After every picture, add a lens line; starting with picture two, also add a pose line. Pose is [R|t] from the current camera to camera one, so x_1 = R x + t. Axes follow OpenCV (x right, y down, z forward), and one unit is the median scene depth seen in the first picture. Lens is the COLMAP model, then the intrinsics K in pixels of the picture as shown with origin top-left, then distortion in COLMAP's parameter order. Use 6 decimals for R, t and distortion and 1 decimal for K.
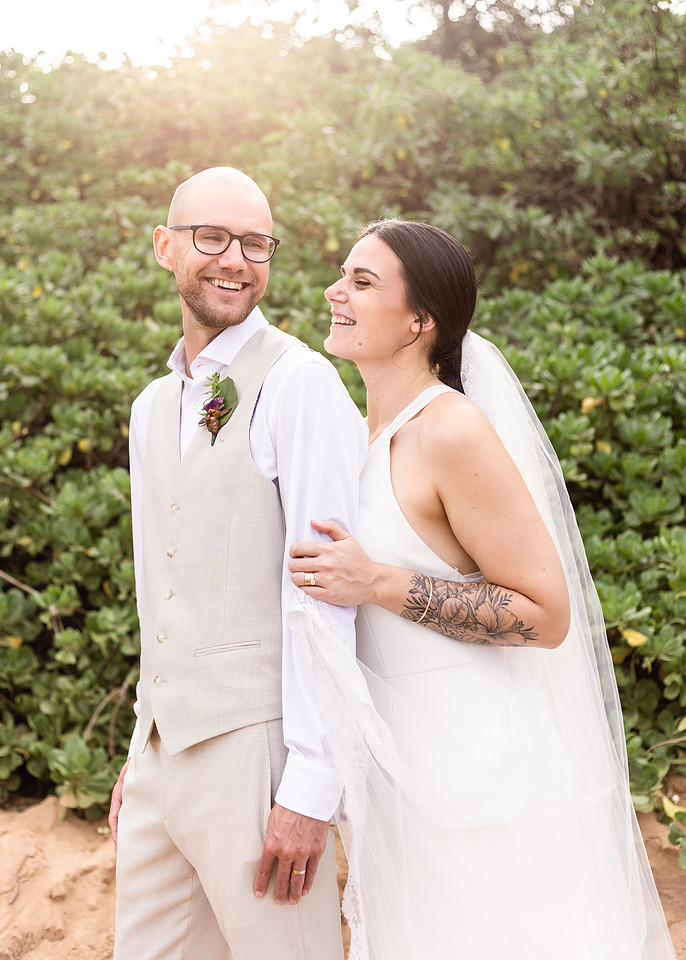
lens RADIAL K [[2268.5, 0, 343.0], [0, 2268.5, 480.0], [0, 0, 1]] dist [0.017917, 0.106003]
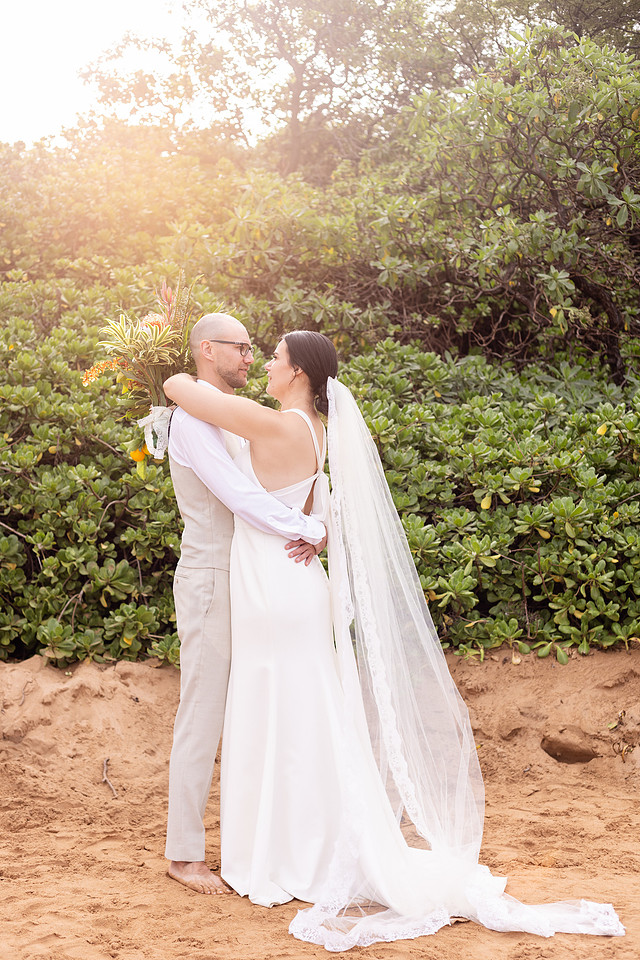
lens RADIAL K [[2178.4, 0, 320.0], [0, 2178.4, 480.0], [0, 0, 1]] dist [-0.029944, -0.071535]
pose [[0.996895, 0.045998, 0.063908, -0.023210], [-0.045199, 0.998881, -0.013897, 0.018807], [-0.064475, 0.010965, 0.997859, -0.544193]]
